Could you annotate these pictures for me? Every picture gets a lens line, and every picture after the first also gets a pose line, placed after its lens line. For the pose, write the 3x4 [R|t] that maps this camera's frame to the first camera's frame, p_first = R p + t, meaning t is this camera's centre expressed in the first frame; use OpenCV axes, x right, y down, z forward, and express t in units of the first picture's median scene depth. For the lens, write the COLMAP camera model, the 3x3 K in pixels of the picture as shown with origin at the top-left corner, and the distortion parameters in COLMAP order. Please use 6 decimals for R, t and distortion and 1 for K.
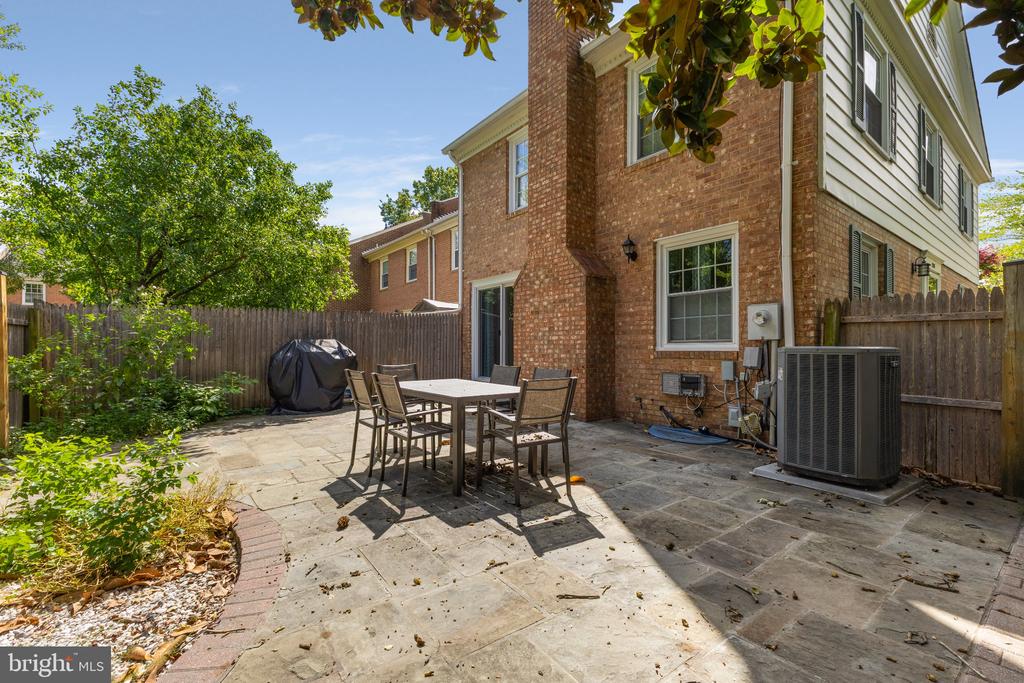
lens RADIAL K [[447.9, 0, 512.0], [0, 447.9, 341.5], [0, 0, 1]] dist [0.003151, -0.000229]
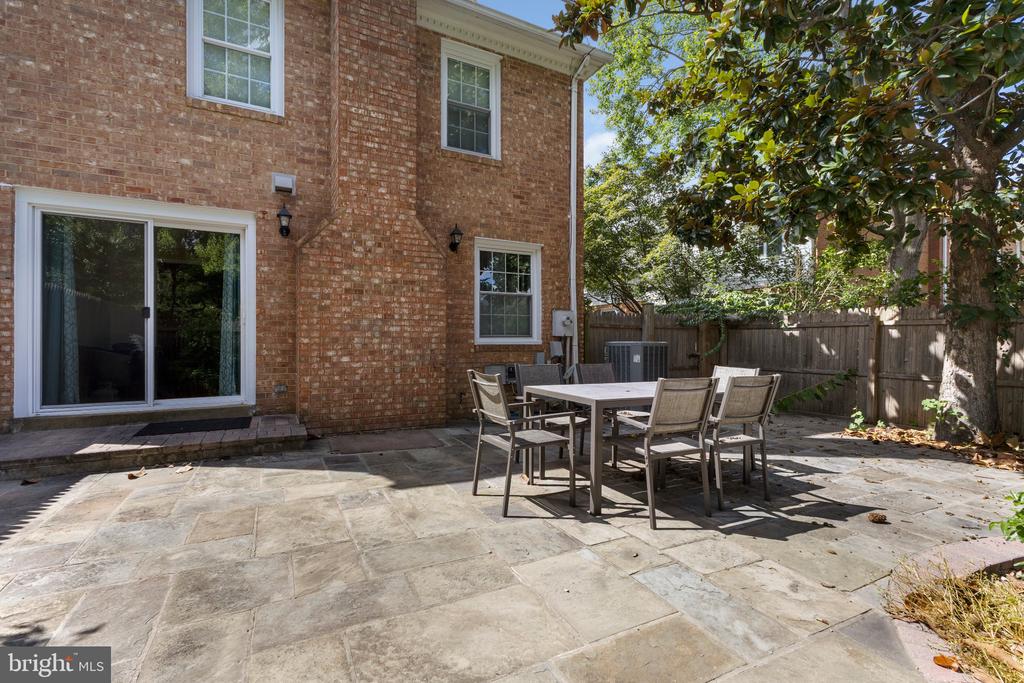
lens RADIAL K [[447.9, 0, 512.0], [0, 447.9, 341.5], [0, 0, 1]] dist [0.003151, -0.000229]
pose [[0.192134, -0.000309, 0.981369, -0.730535], [-0.017715, 0.999836, 0.003783, 0.008363], [-0.981209, -0.018111, 0.192097, 0.775704]]
